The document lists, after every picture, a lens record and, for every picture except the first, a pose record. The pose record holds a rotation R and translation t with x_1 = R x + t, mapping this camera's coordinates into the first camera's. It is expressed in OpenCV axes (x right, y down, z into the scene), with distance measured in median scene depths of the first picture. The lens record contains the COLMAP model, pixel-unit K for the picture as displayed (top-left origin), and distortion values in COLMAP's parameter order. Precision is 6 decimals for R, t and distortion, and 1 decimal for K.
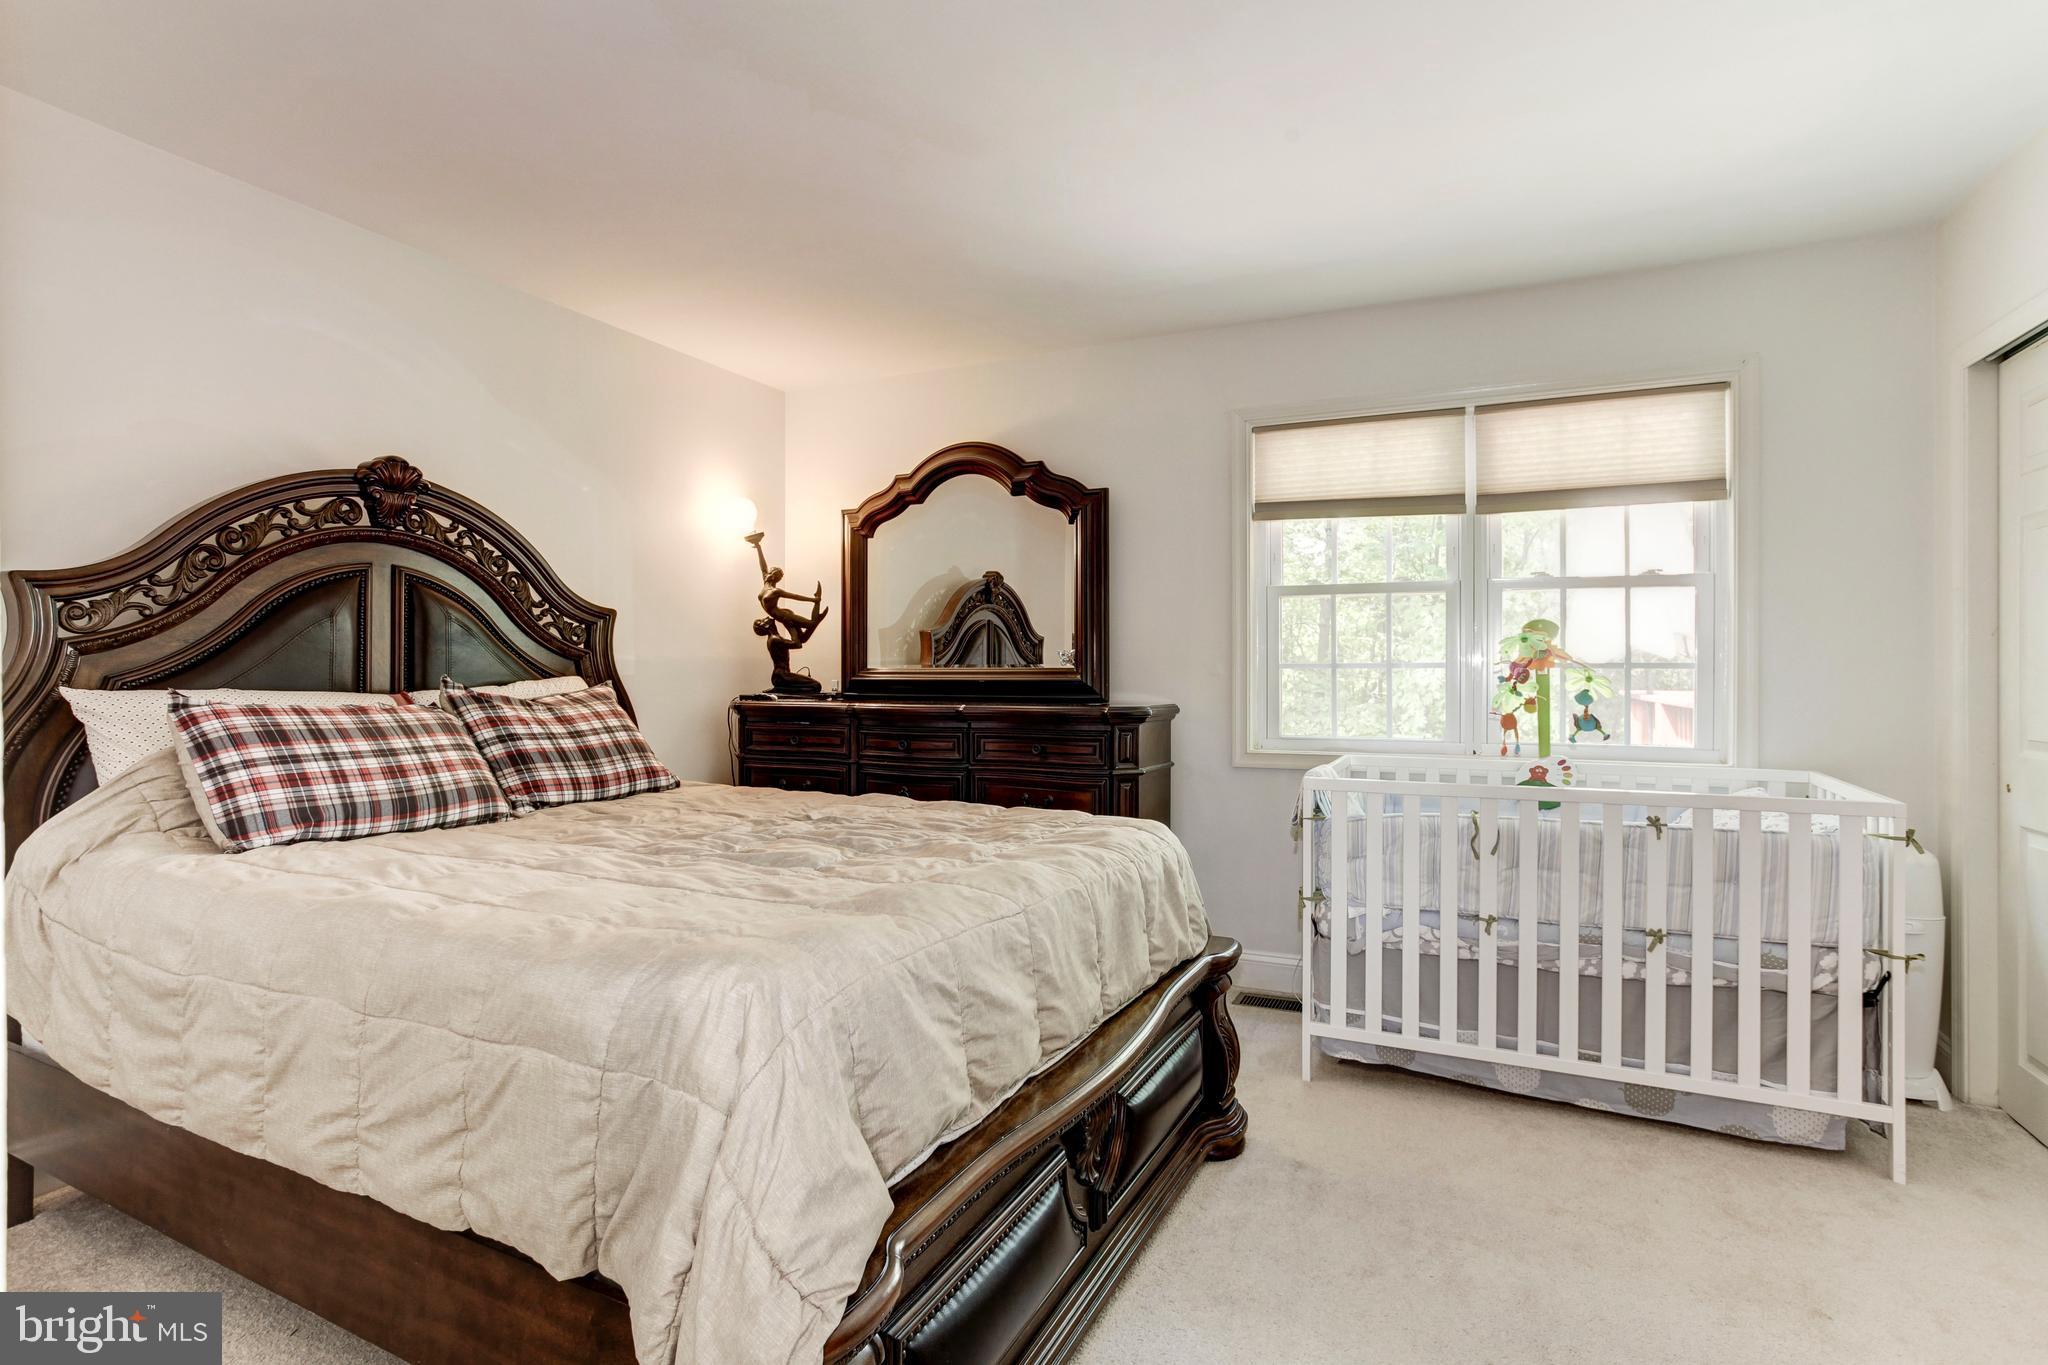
lens RADIAL K [[1023.9, 0, 1020.3], [0, 1023.9, 683.1], [0, 0, 1]] dist [-0.036647, 0.020808]
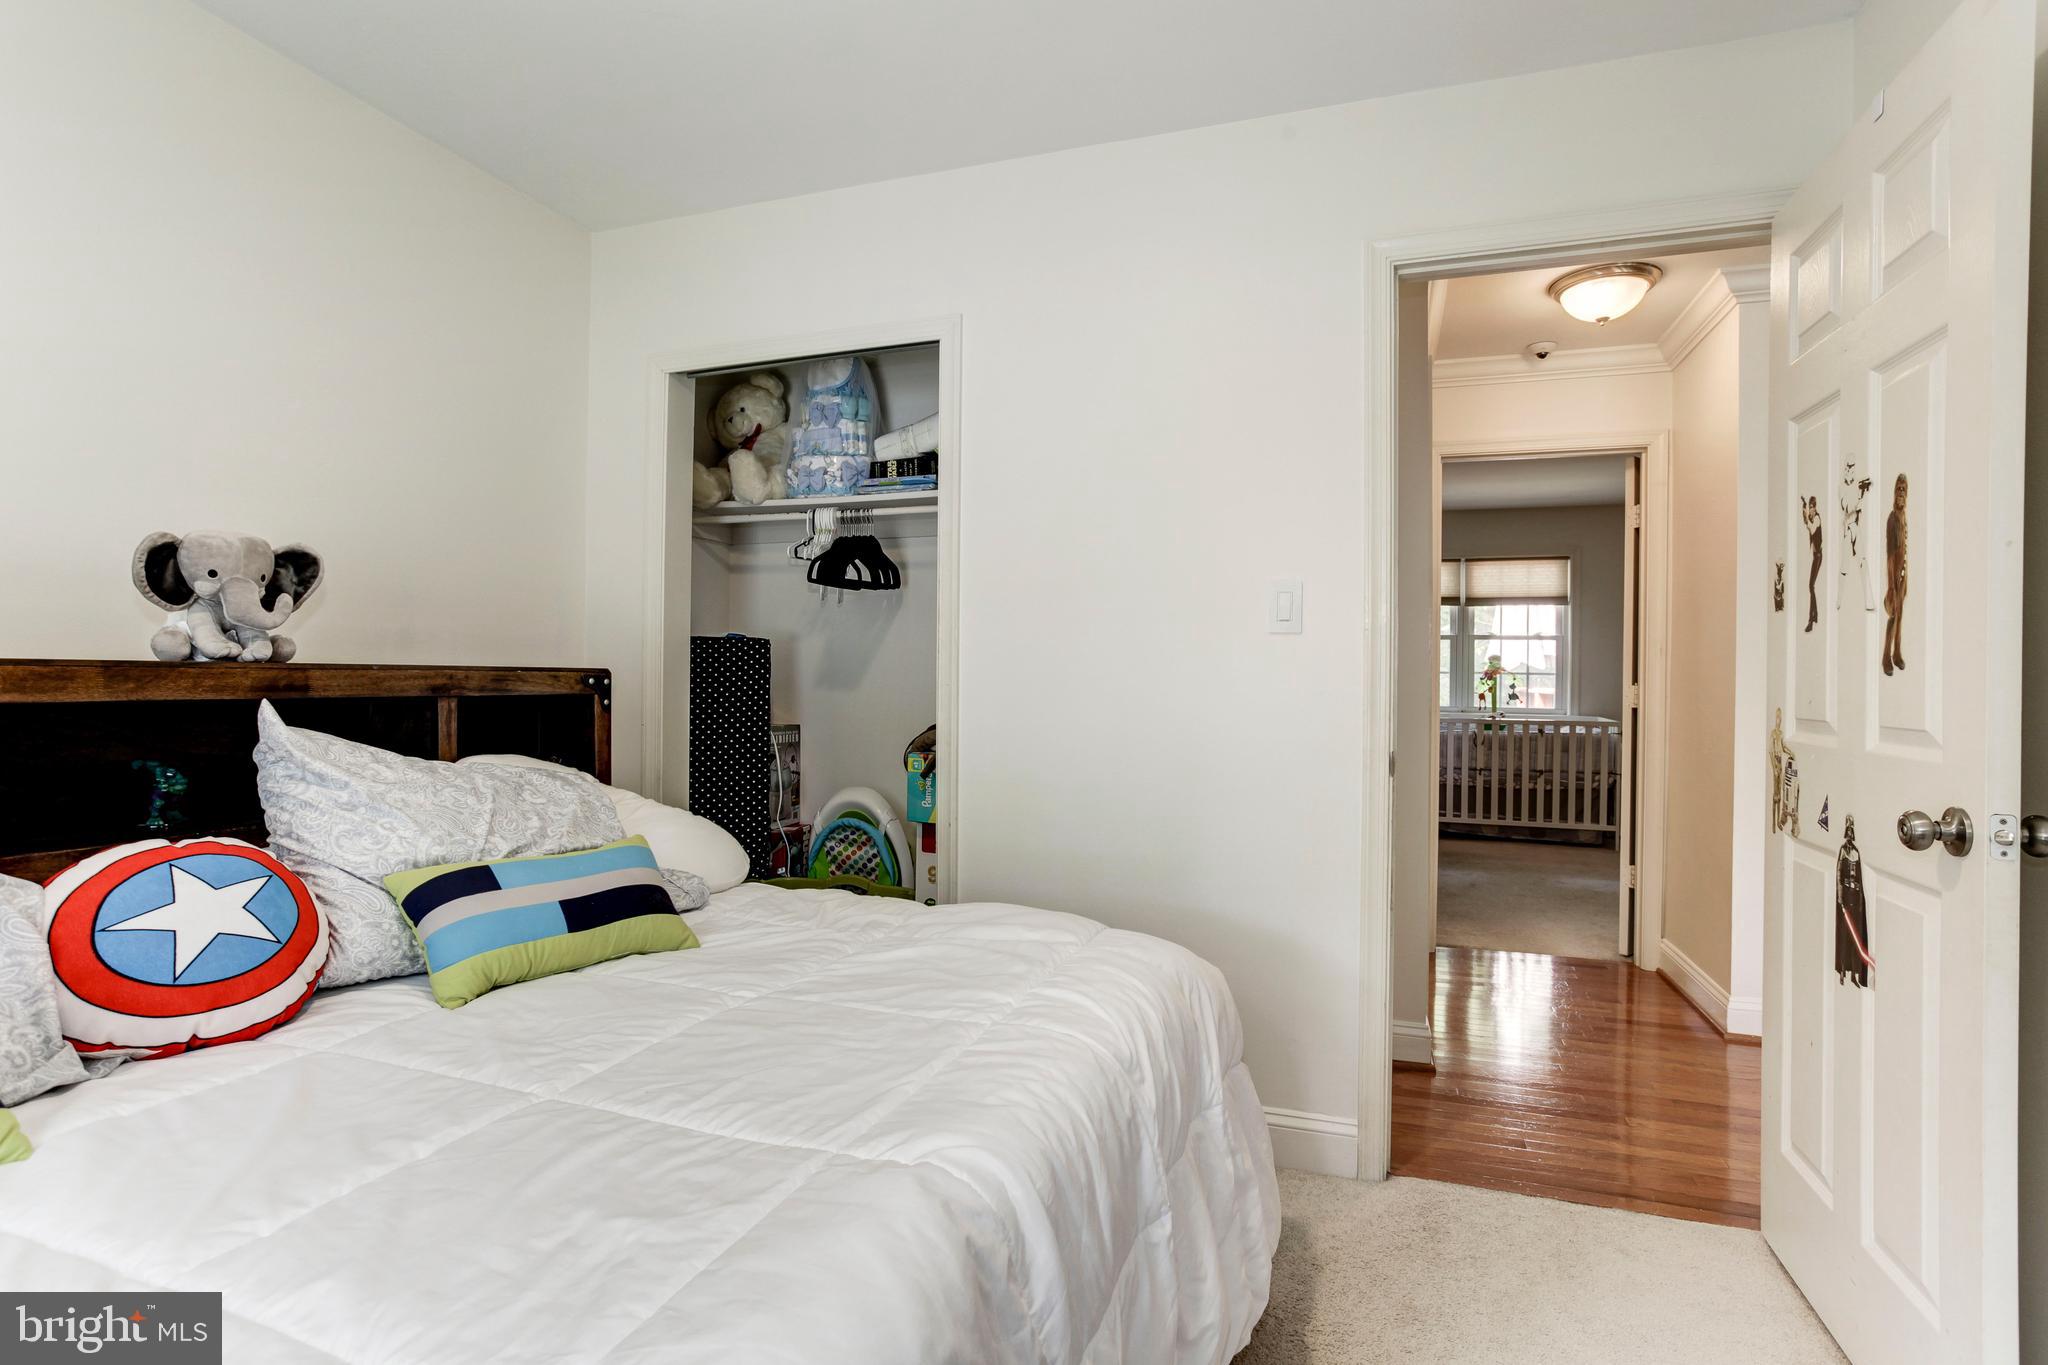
lens RADIAL K [[1023.9, 0, 1025.9], [0, 1023.9, 680.8], [0, 0, 1]] dist [-0.036647, 0.020808]
pose [[0.994202, 0.009561, 0.107104, -1.026659], [-0.009734, 0.999952, 0.001090, 0.009545], [-0.107088, -0.002126, 0.994247, -1.543707]]
